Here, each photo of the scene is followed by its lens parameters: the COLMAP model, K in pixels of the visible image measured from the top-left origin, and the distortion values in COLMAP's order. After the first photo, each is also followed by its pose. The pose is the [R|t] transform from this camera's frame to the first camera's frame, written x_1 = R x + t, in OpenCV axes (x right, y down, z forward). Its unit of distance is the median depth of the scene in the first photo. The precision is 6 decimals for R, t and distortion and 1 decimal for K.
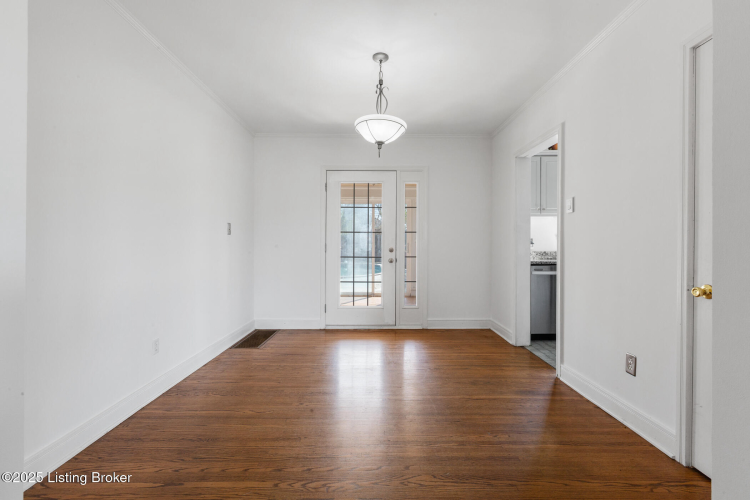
lens RADIAL K [[342.6, 0, 376.9], [0, 342.6, 247.8], [0, 0, 1]] dist [0.000051, -0.000289]
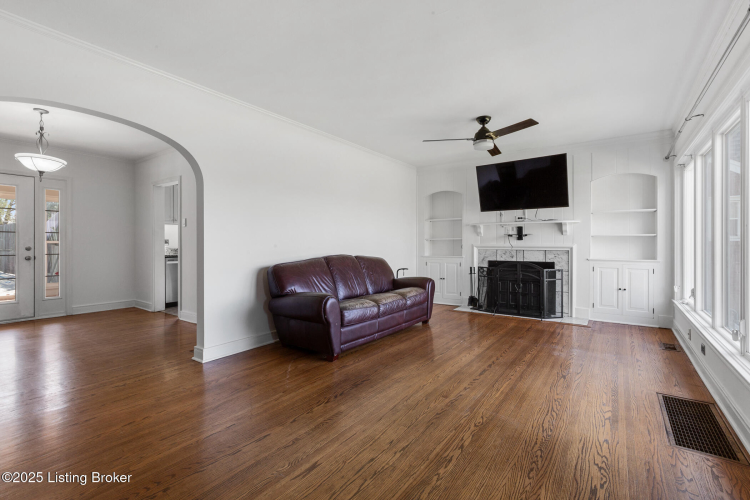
lens RADIAL K [[342.6, 0, 380.8], [0, 342.6, 247.3], [0, 0, 1]] dist [0.000051, -0.000289]
pose [[0.590269, -0.002611, 0.807203, -0.209748], [0.004254, 0.999991, 0.000124, 0.008593], [-0.807196, 0.003361, 0.590275, -0.661286]]
